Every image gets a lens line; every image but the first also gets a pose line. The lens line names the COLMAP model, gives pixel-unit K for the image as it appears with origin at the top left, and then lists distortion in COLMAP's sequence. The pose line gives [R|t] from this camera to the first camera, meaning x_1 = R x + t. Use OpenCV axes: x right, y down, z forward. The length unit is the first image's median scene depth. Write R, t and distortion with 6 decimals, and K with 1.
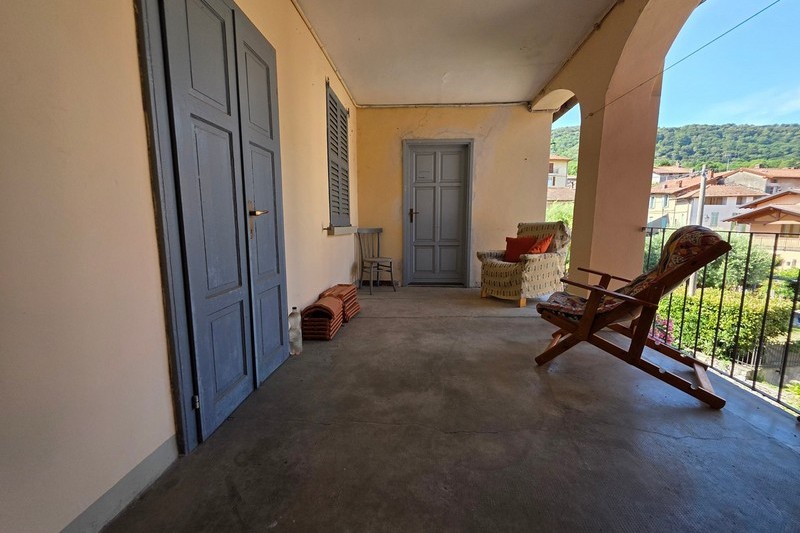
lens RADIAL K [[318.9, 0, 397.8], [0, 318.9, 268.5], [0, 0, 1]] dist [0.003417, 0.000056]
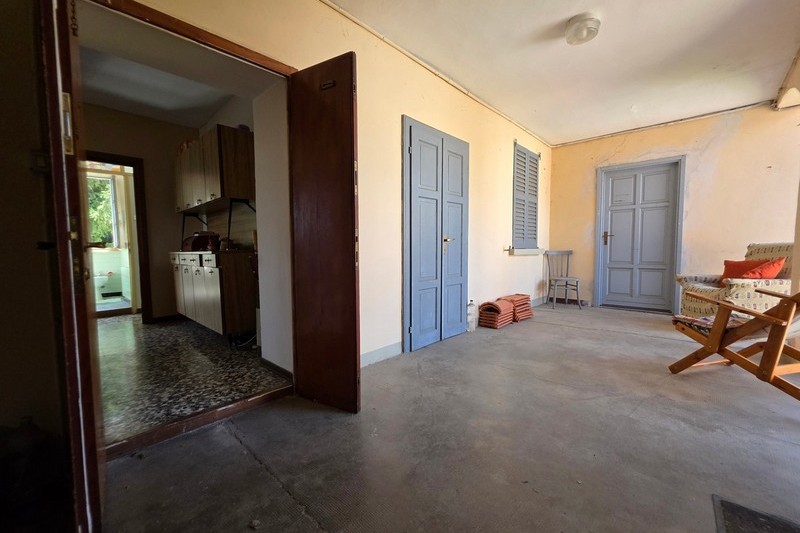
lens RADIAL K [[318.9, 0, 399.8], [0, 318.9, 268.4], [0, 0, 1]] dist [0.003417, 0.000056]
pose [[0.778251, 0.034410, -0.627010, 0.217007], [-0.082715, 0.995415, -0.048039, 0.042872], [0.622482, 0.089250, 0.777528, -0.251067]]
